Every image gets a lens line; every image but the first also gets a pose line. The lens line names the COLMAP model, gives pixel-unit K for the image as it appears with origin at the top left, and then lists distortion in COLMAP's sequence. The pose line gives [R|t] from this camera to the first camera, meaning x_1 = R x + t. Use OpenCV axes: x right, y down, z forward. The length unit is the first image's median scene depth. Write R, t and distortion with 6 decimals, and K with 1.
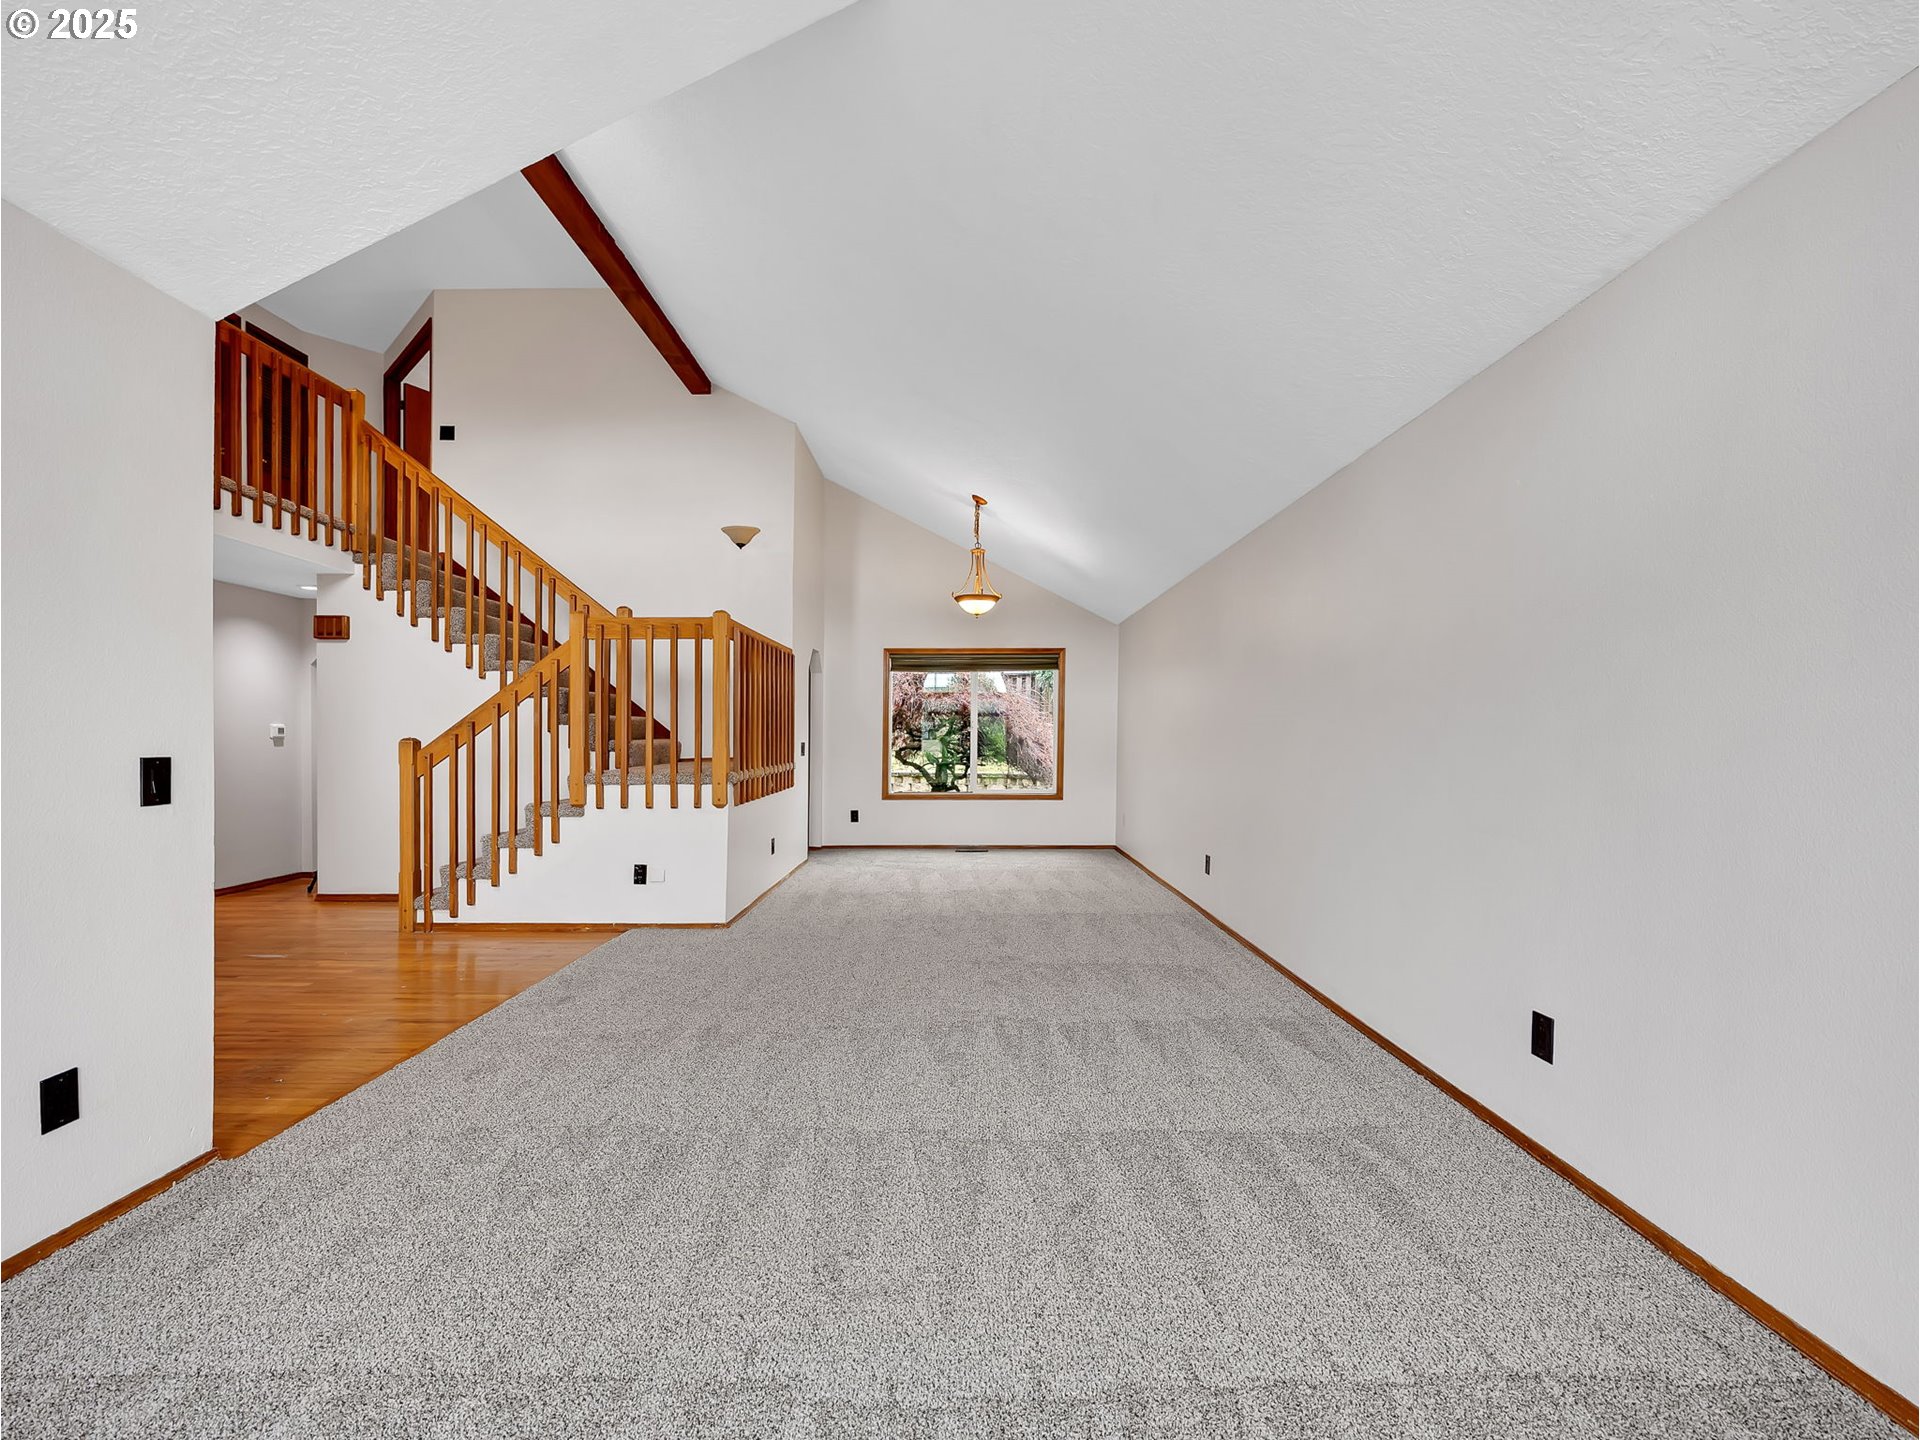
lens RADIAL K [[863.2, 0, 965.3], [0, 863.2, 730.7], [0, 0, 1]] dist [0.000170, 0.000133]
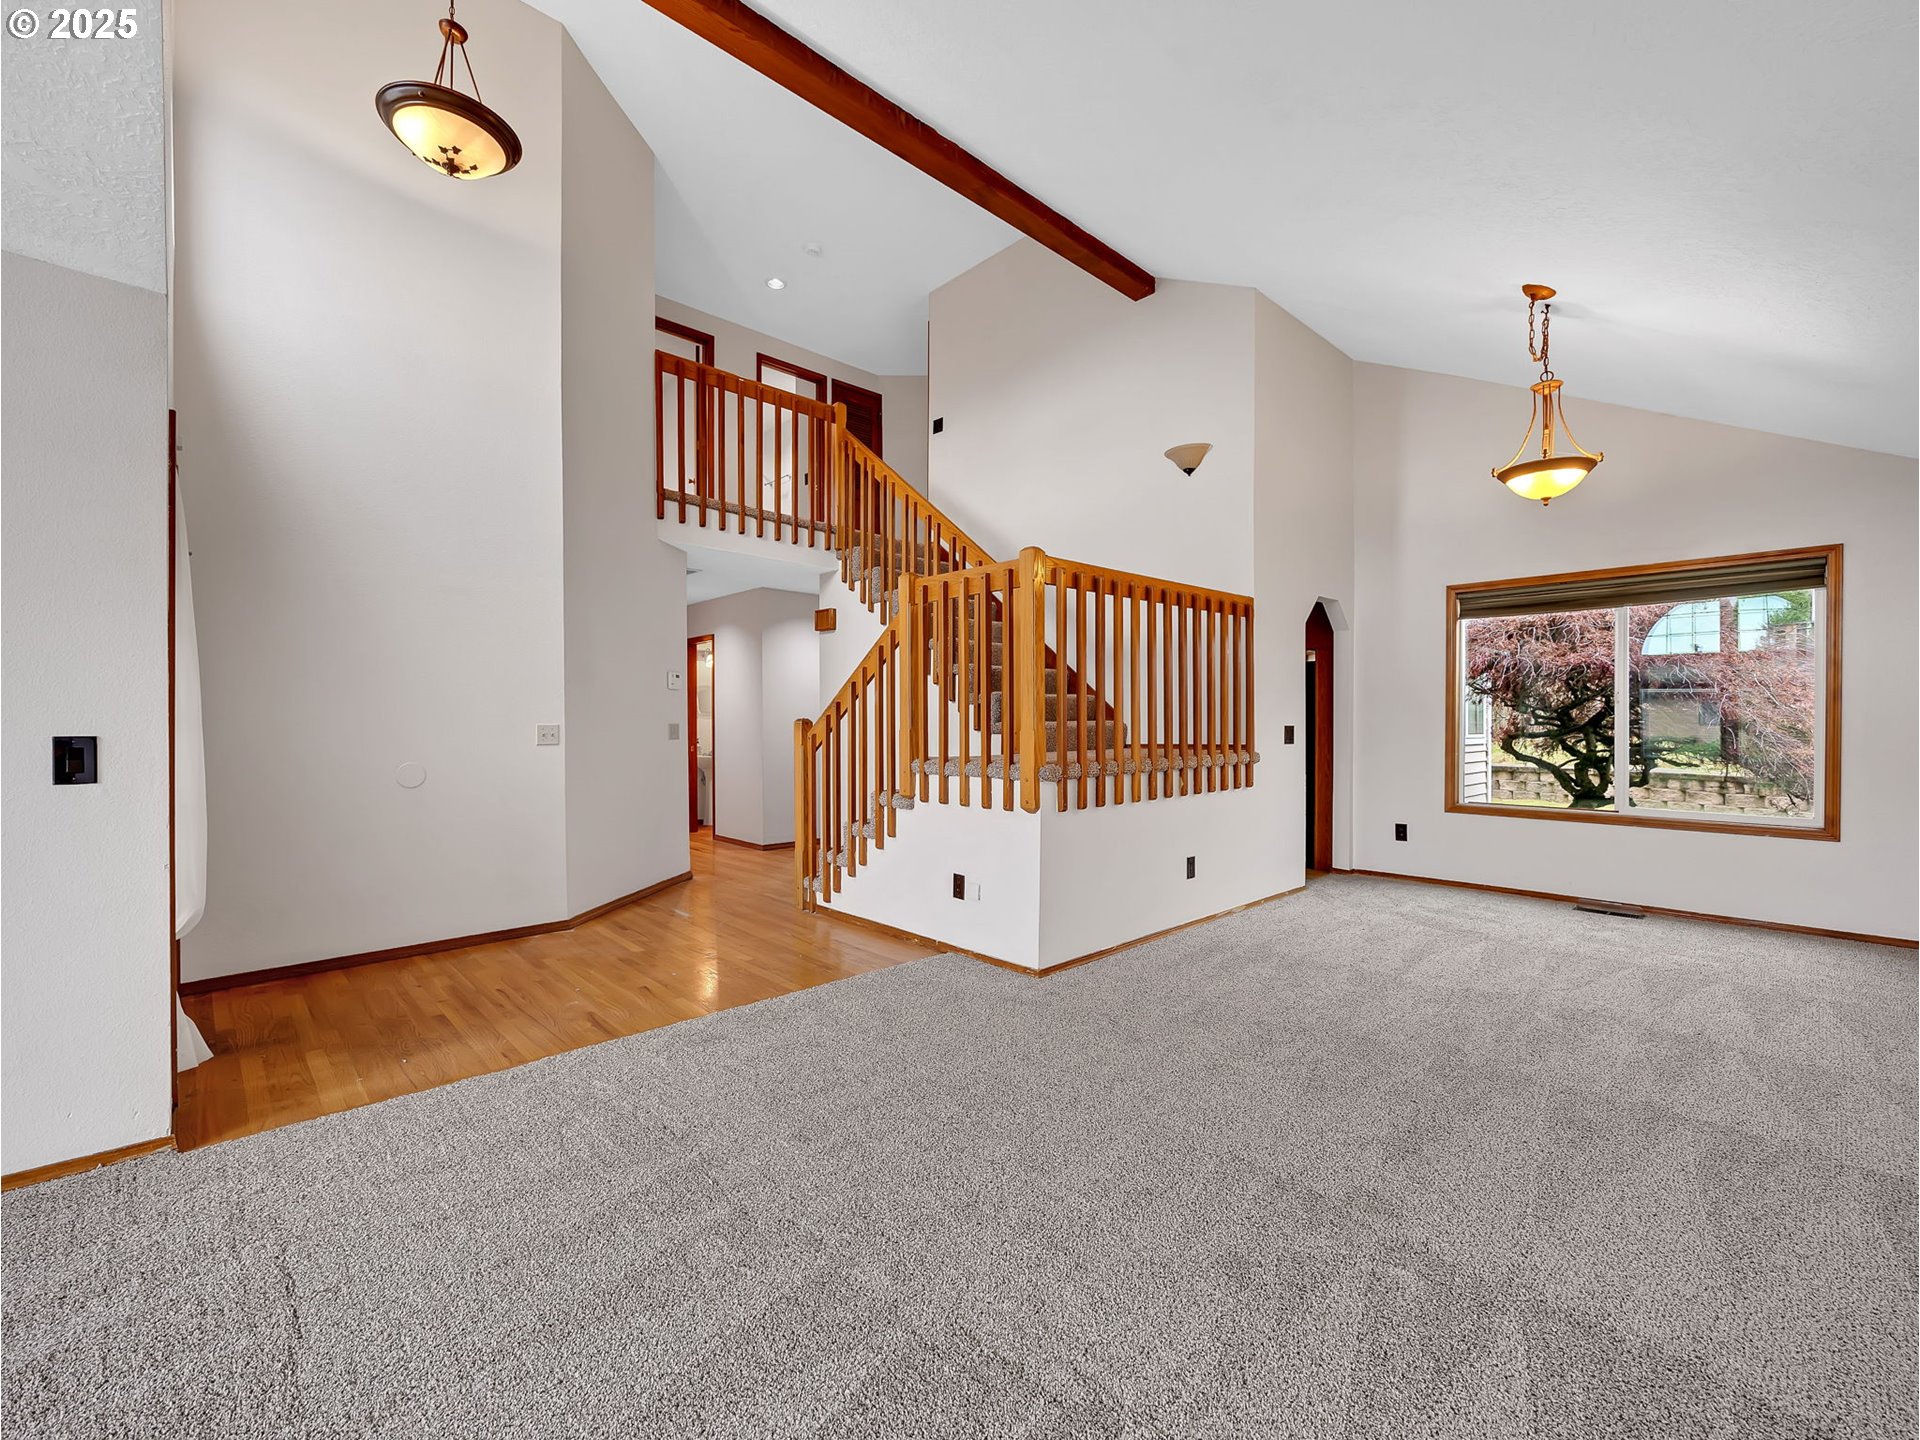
lens RADIAL K [[807.5, 0, 995.6], [0, 807.5, 710.3], [0, 0, 1]] dist [-0.003317, -0.000214]
pose [[0.675330, -0.008152, -0.737471, 0.184225], [0.005406, 0.999967, -0.006103, 0.004644], [0.737496, 0.000134, 0.675351, 0.450004]]
